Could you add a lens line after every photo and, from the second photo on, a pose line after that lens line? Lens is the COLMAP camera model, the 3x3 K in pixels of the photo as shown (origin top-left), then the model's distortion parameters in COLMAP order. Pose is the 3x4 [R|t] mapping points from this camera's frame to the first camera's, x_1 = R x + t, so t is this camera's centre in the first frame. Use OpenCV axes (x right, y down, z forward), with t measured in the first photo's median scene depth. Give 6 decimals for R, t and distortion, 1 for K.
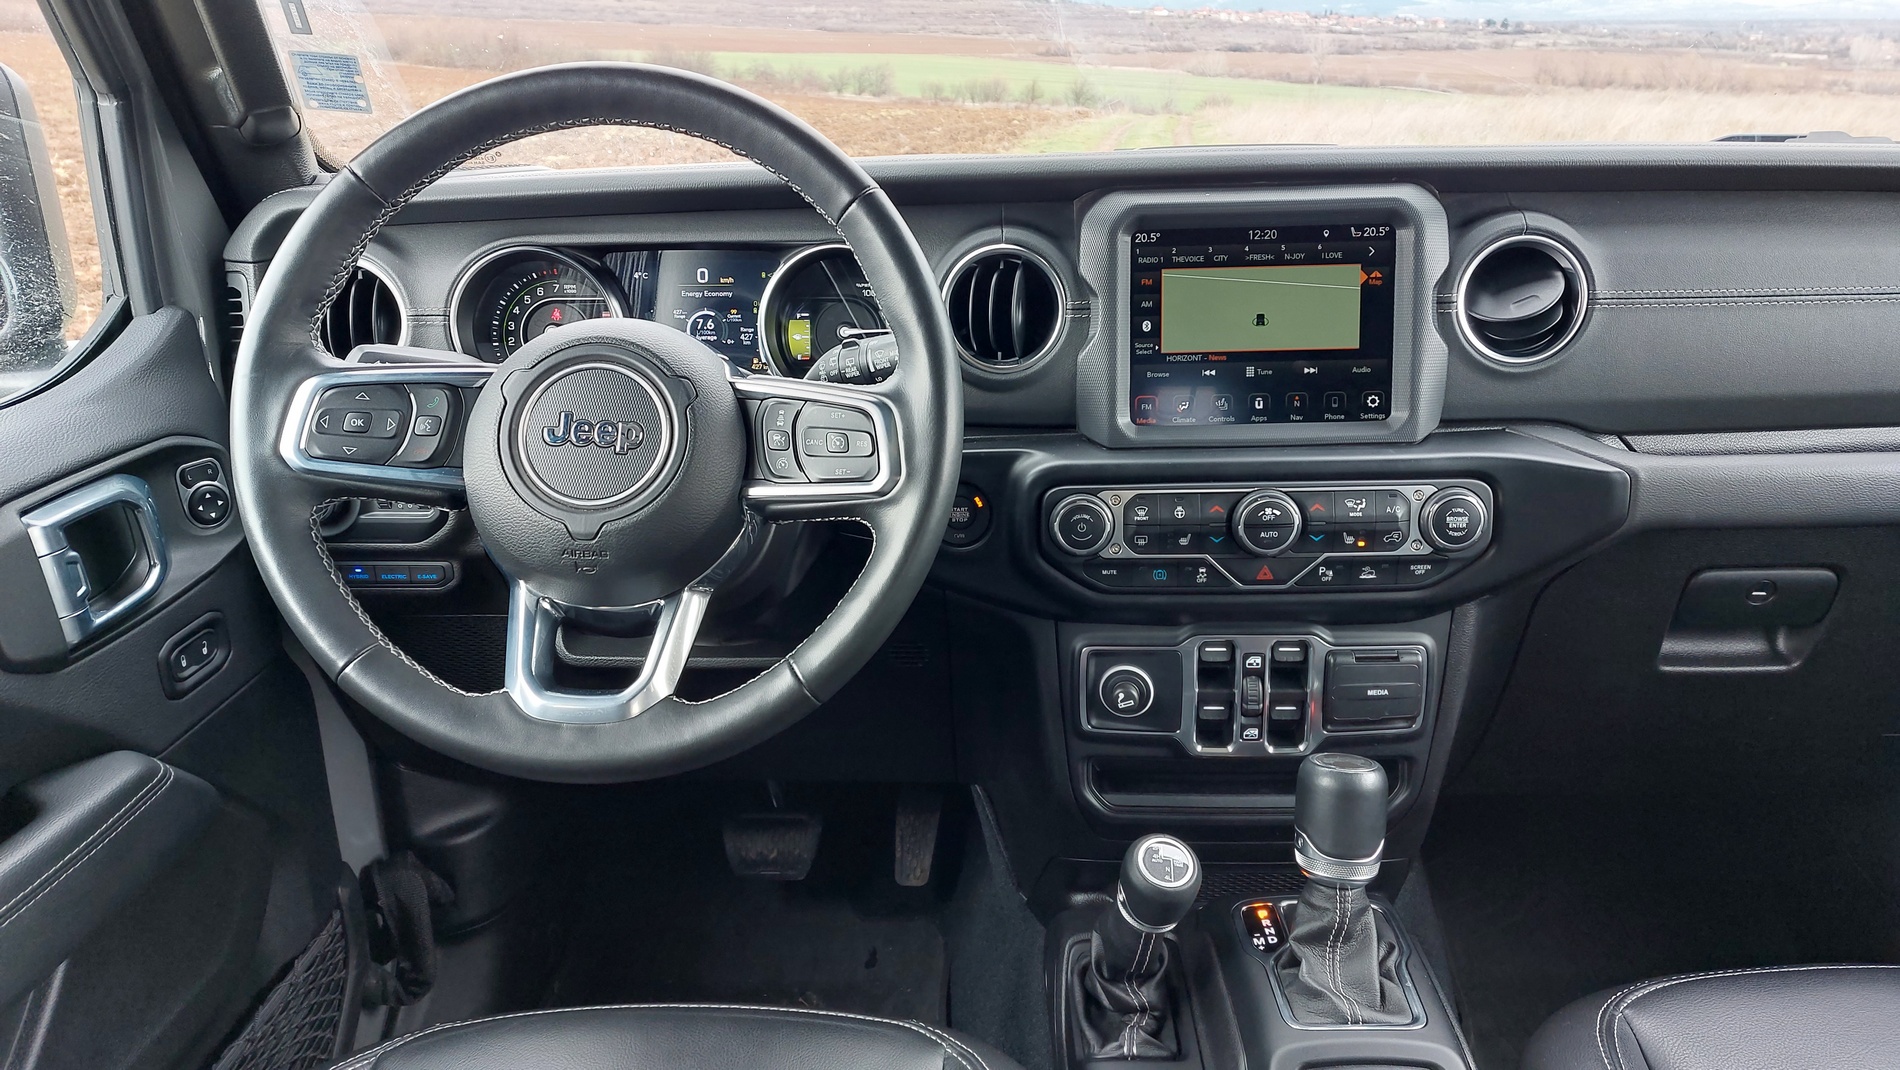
lens RADIAL K [[1379.3, 0, 966.7], [0, 1379.3, 526.3], [0, 0, 1]] dist [0.085486, -0.075615]
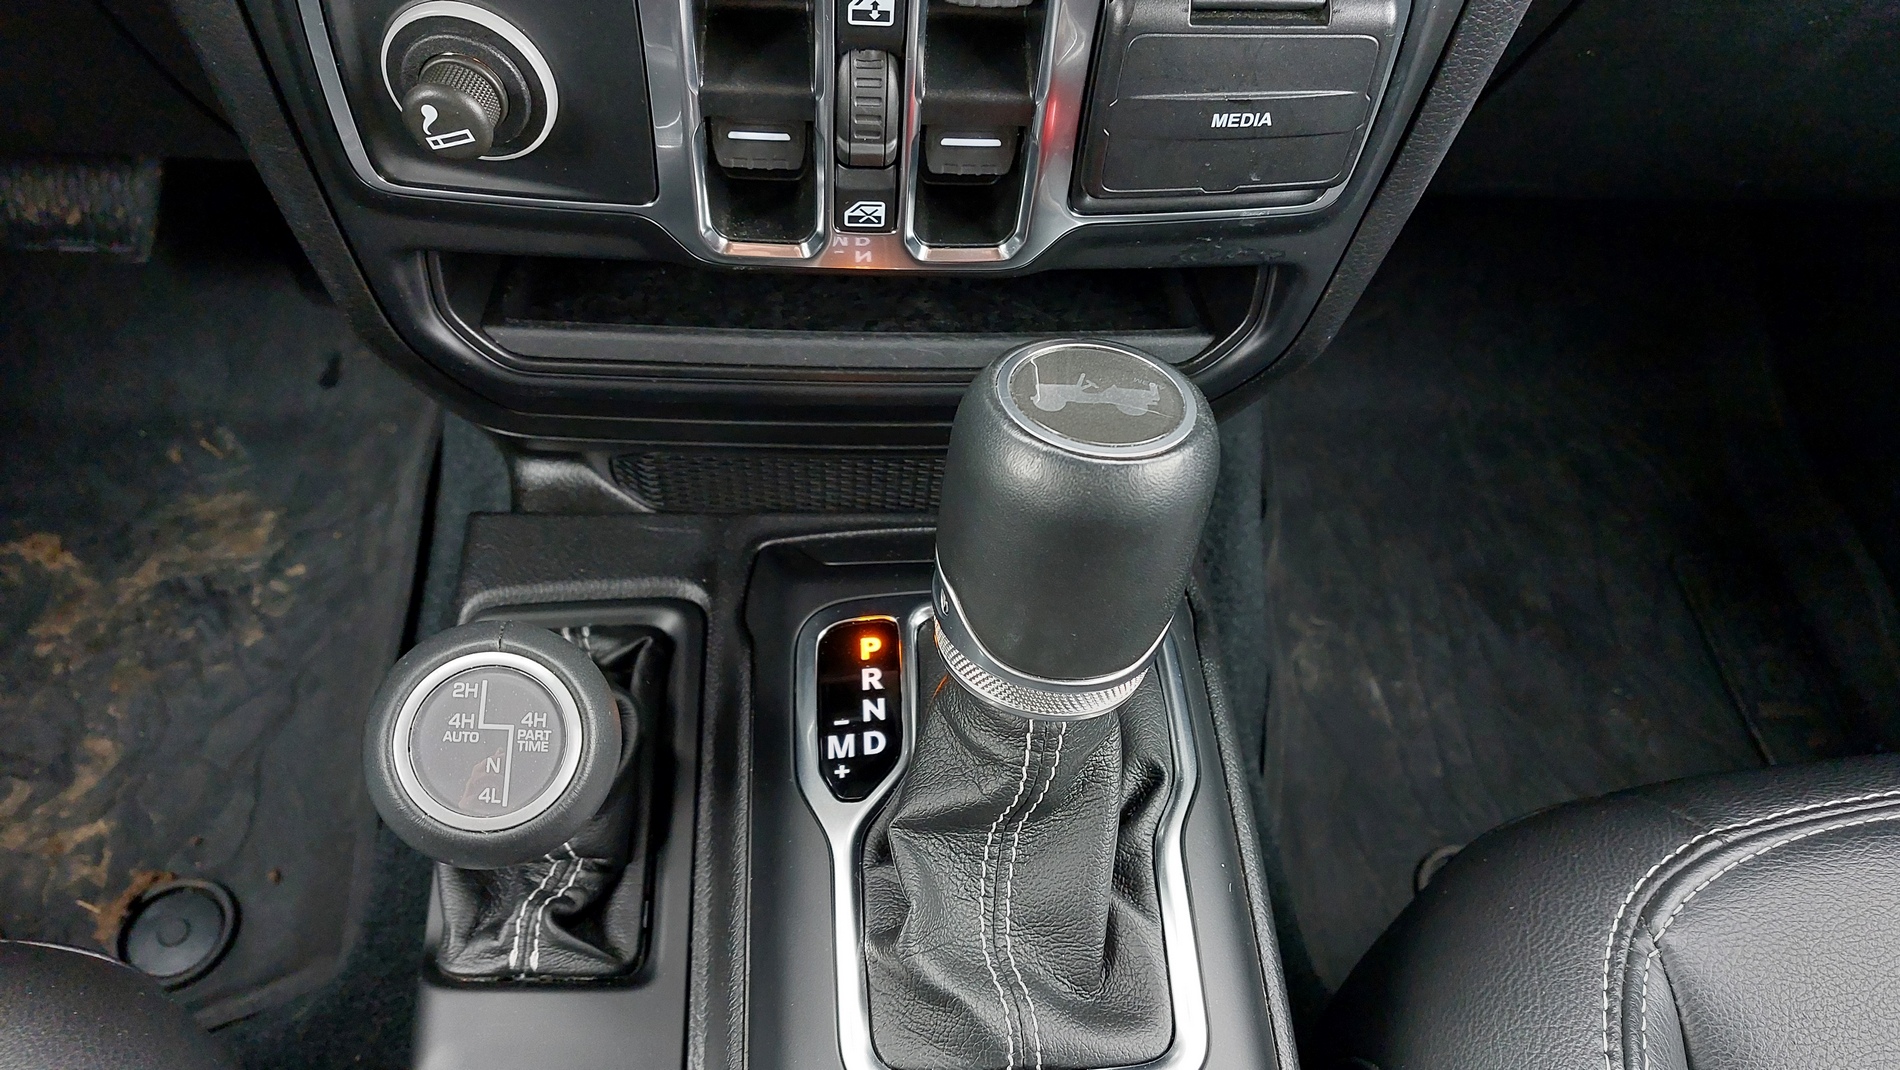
lens RADIAL K [[1379.3, 0, 932.8], [0, 1379.3, 518.2], [0, 0, 1]] dist [0.085486, -0.075615]
pose [[0.994440, -0.006184, 0.105121, 0.195980], [-0.054474, 0.824112, 0.563801, 0.016822], [-0.090118, -0.566393, 0.819194, 0.710603]]
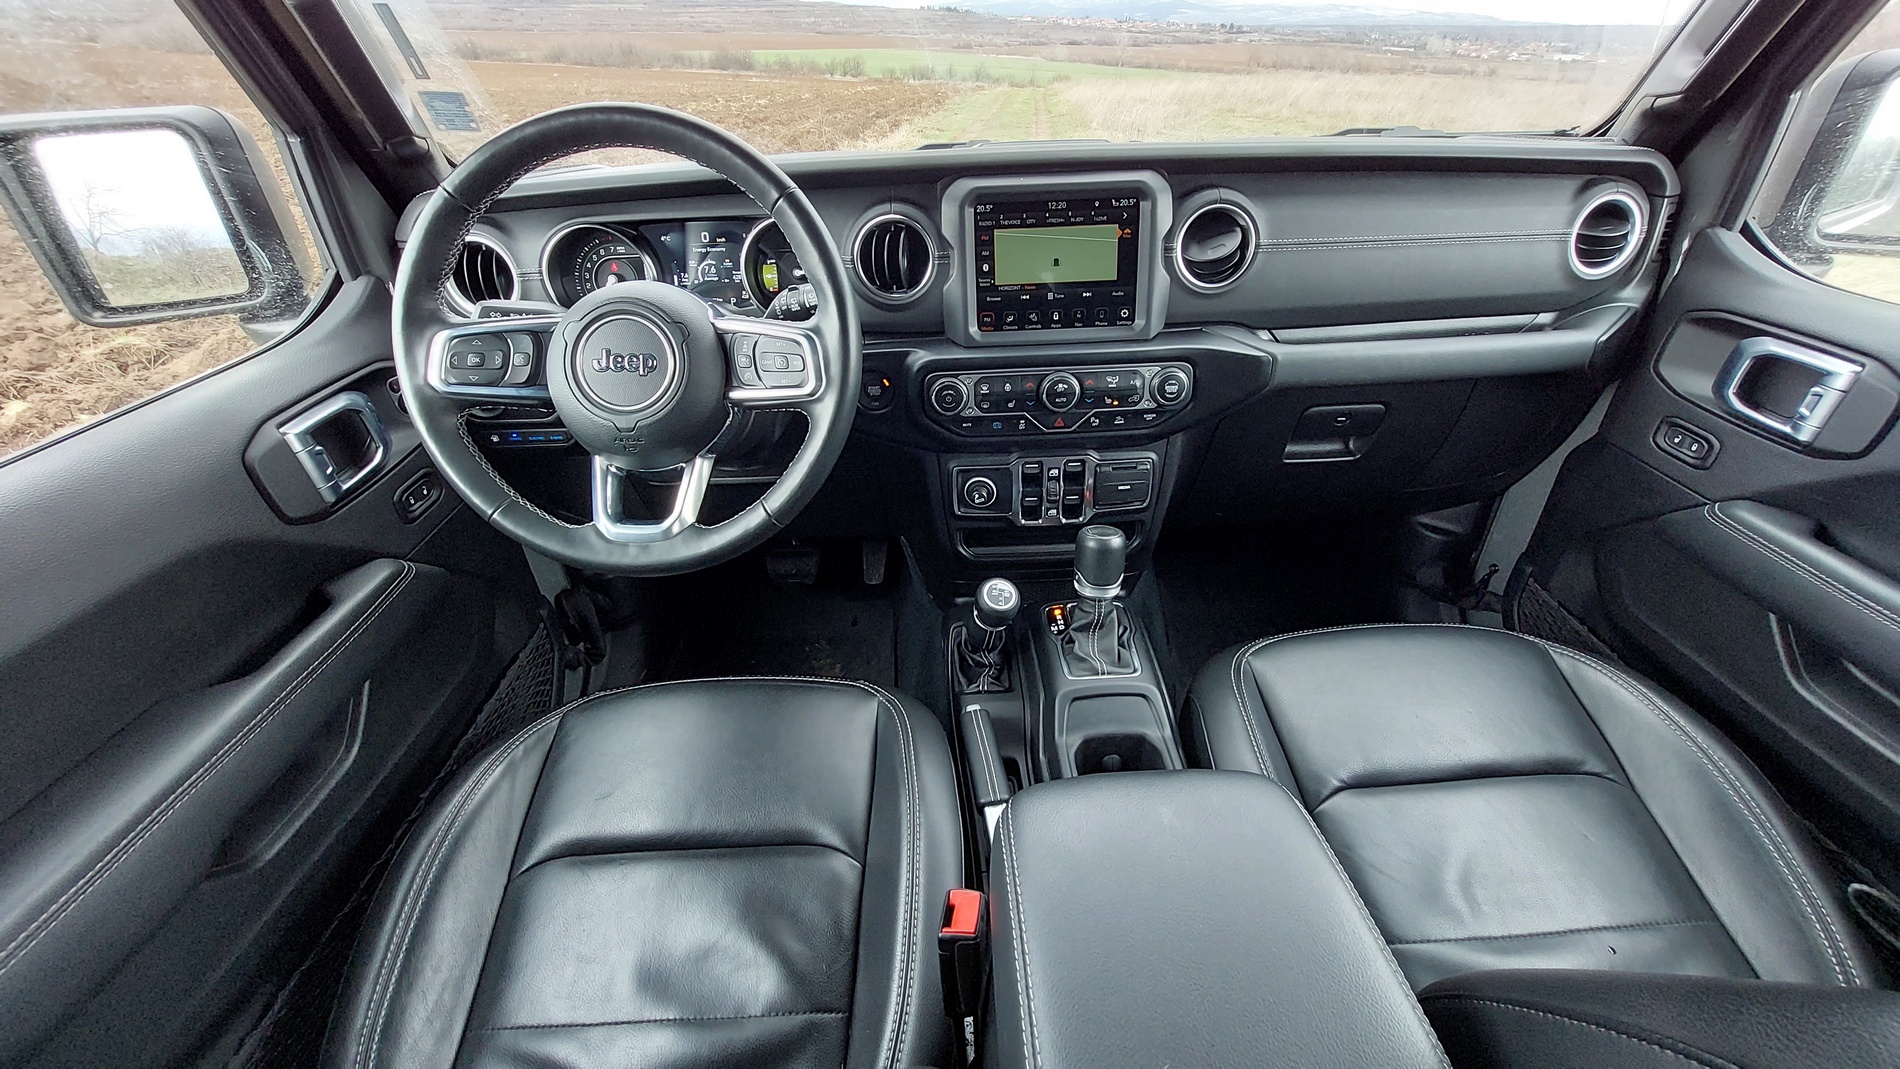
lens RADIAL K [[763.6, 0, 957.3], [0, 763.6, 535.7], [0, 0, 1]] dist [-0.014687, -0.001464]
pose [[0.998477, -0.039888, 0.038123, 0.052674], [0.029470, 0.969650, 0.242713, -0.060048], [-0.046647, -0.241220, 0.969349, 0.082545]]
